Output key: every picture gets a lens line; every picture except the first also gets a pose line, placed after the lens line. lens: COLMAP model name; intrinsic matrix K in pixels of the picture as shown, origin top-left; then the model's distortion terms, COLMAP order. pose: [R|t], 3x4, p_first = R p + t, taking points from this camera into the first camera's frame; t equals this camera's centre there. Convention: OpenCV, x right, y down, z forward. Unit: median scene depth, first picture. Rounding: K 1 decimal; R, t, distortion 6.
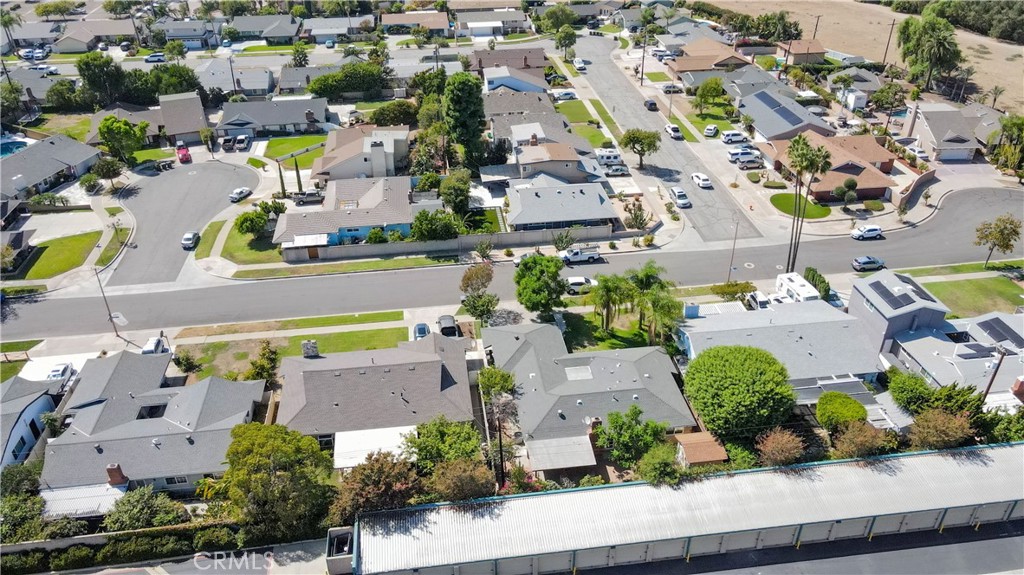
lens RADIAL K [[757.4, 0, 509.4], [0, 757.4, 287.9], [0, 0, 1]] dist [-0.005696, 0.034444]
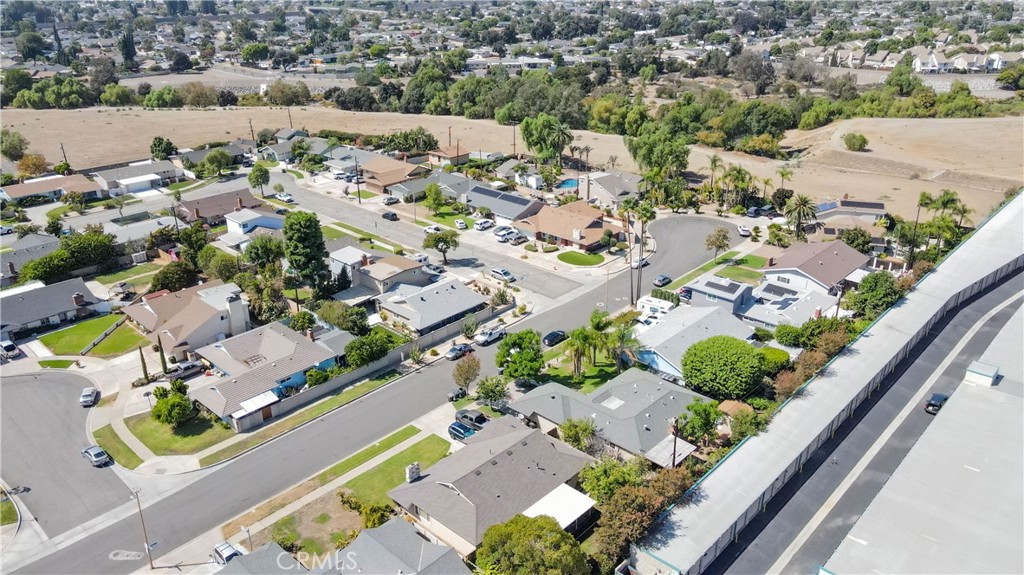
lens RADIAL K [[757.4, 0, 509.4], [0, 757.4, 287.9], [0, 0, 1]] dist [-0.005696, 0.034444]
pose [[0.768057, -0.246905, 0.590870, -0.471225], [0.335114, 0.941228, -0.042297, -0.044855], [-0.545699, 0.230496, 0.805658, 0.031049]]
